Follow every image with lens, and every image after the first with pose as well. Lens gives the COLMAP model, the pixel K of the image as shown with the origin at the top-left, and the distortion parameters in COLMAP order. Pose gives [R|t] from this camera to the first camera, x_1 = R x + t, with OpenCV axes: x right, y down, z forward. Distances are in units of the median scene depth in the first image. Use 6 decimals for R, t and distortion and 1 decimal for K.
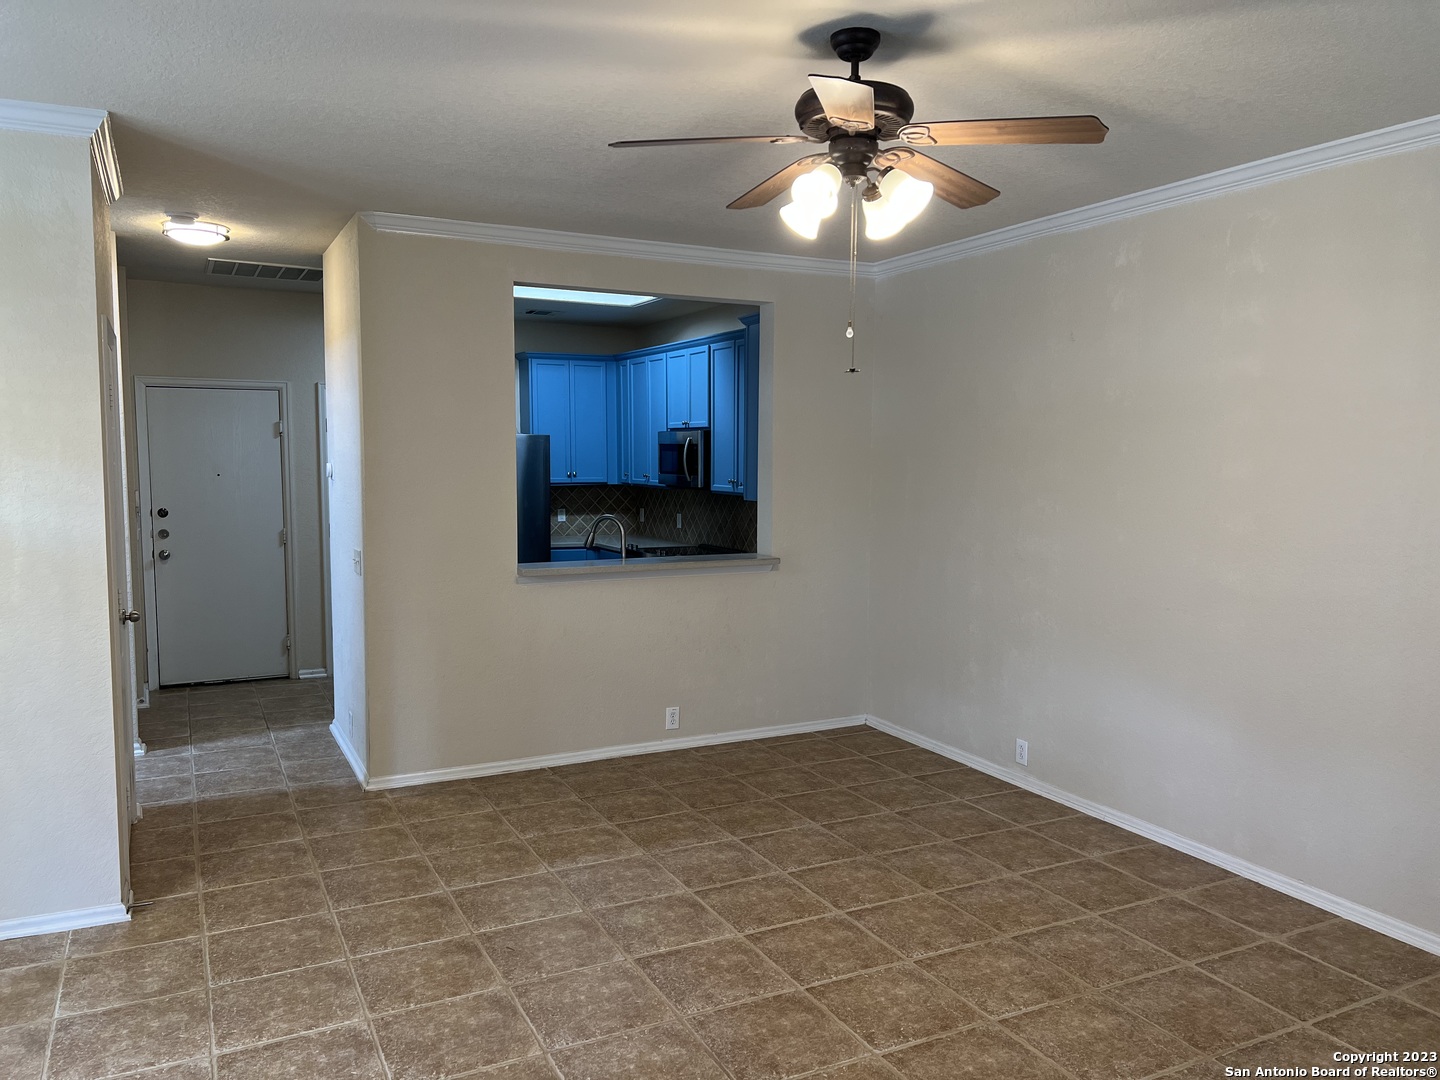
lens RADIAL K [[1084.3, 0, 722.9], [0, 1084.3, 537.3], [0, 0, 1]] dist [0.070597, -0.076460]
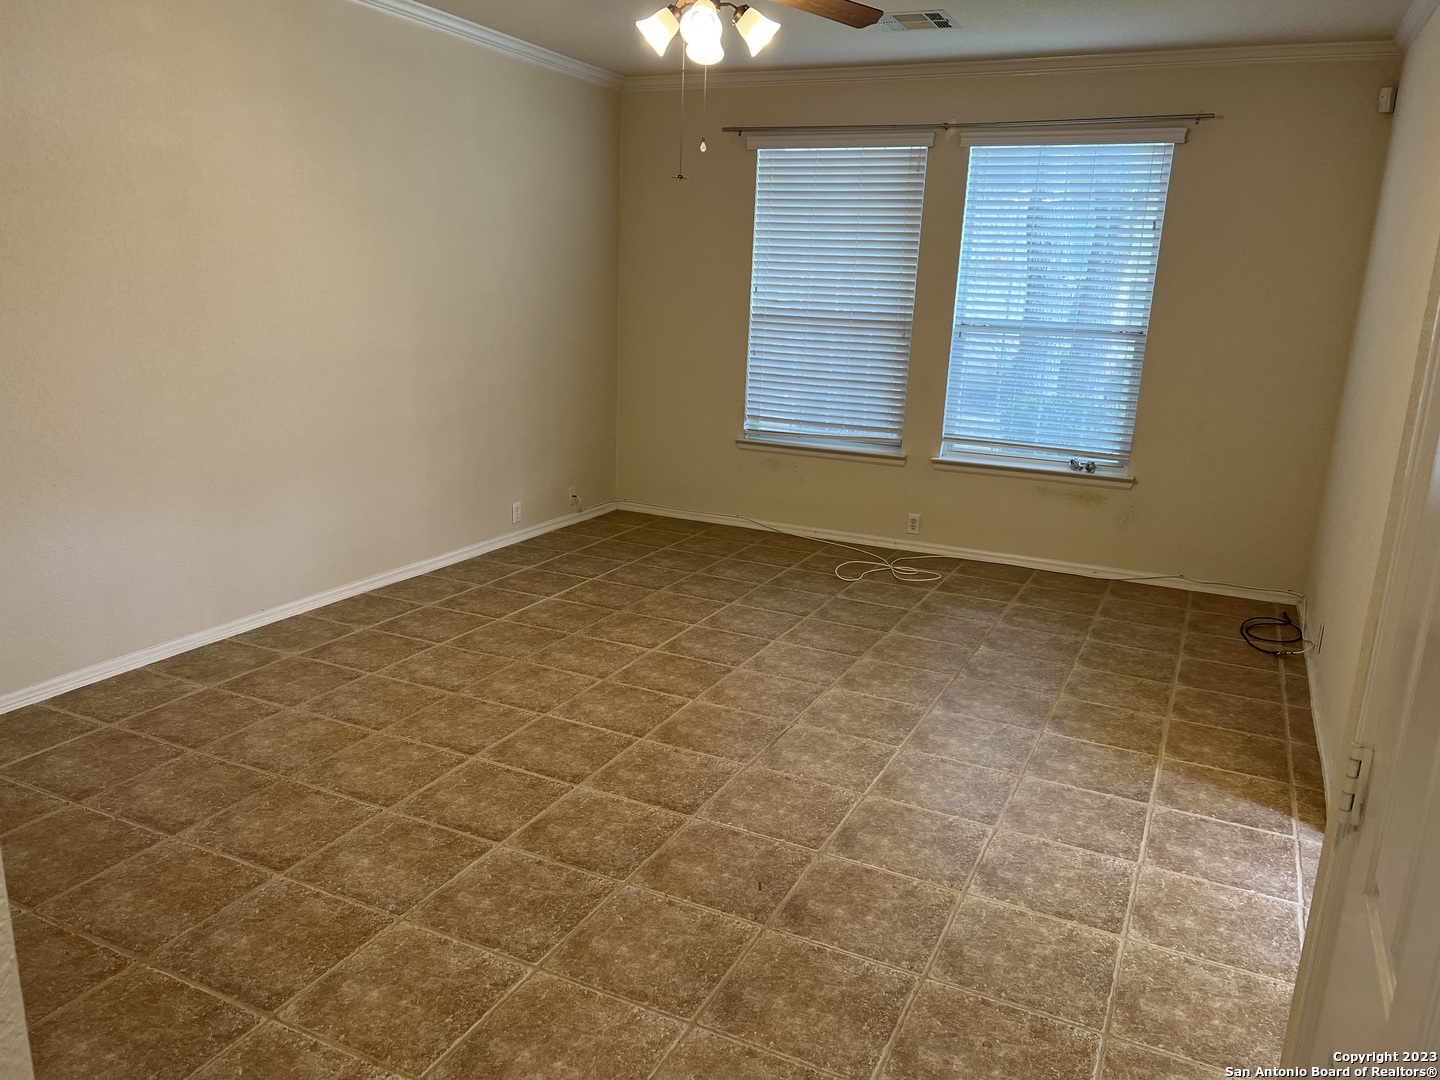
lens RADIAL K [[1084.3, 0, 700.1], [0, 1084.3, 555.9], [0, 0, 1]] dist [0.070597, -0.076460]
pose [[-0.602304, -0.231618, 0.763926, -0.747289], [0.020994, 0.952054, 0.305210, -0.108077], [-0.797991, 0.199867, -0.568563, 1.483667]]
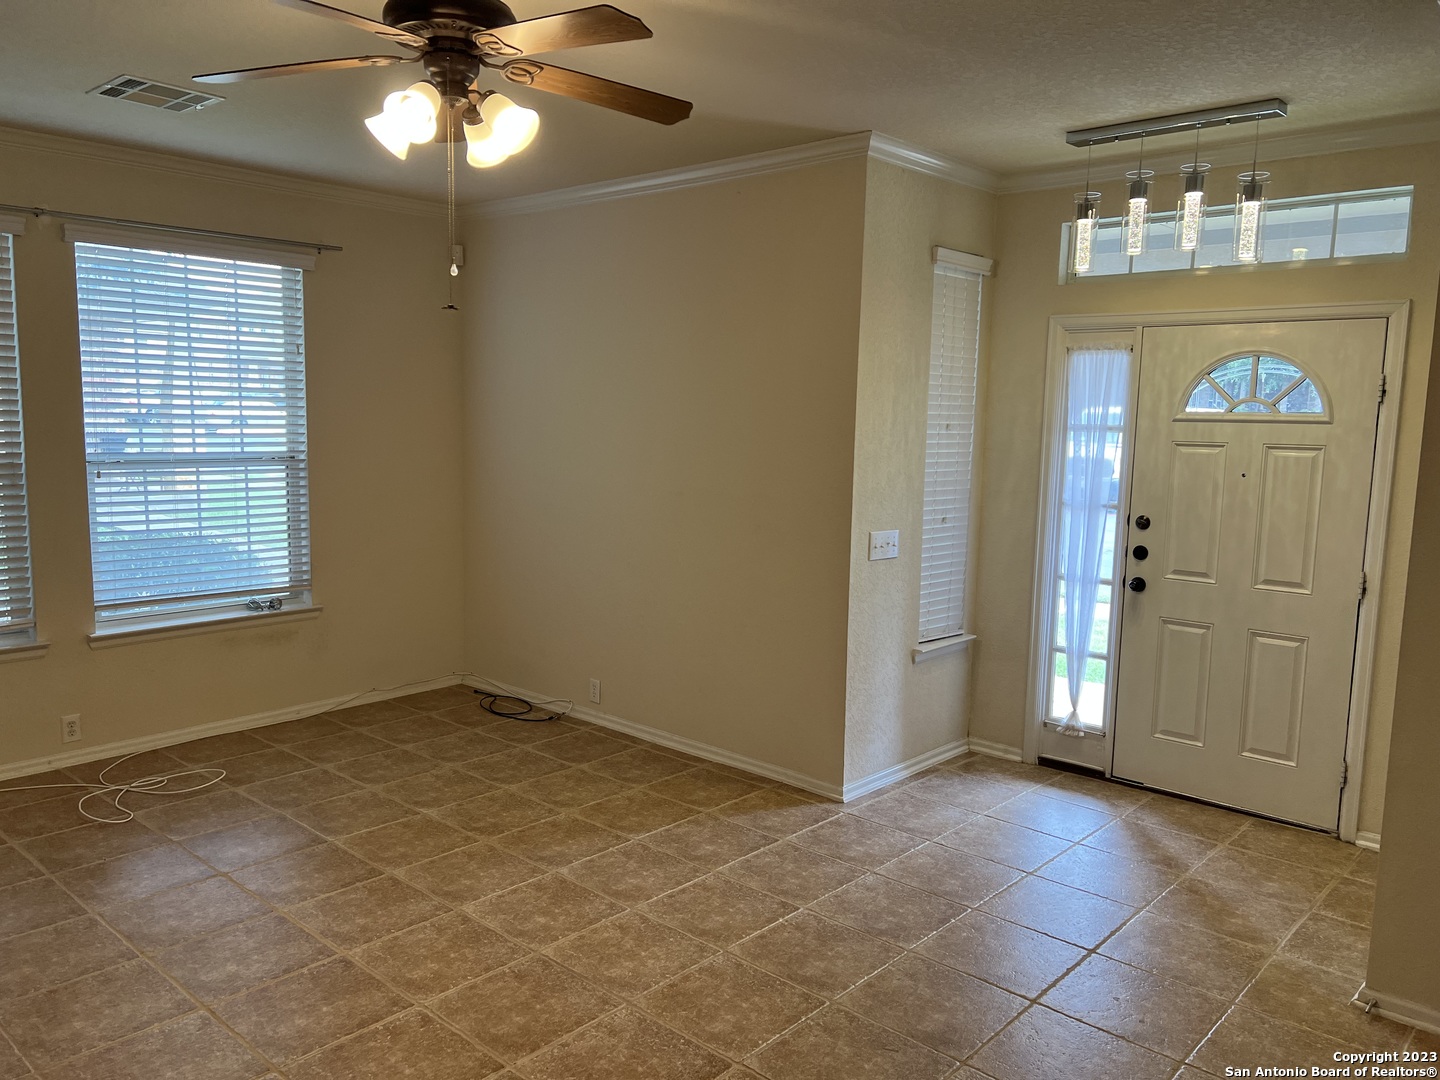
lens RADIAL K [[1084.3, 0, 721.2], [0, 1084.3, 553.7], [0, 0, 1]] dist [0.070597, -0.076460]
pose [[-0.930037, 0.020804, -0.366876, 0.207181], [-0.057911, 0.977621, 0.202244, -0.130341], [0.362873, 0.209341, -0.908019, 1.639415]]
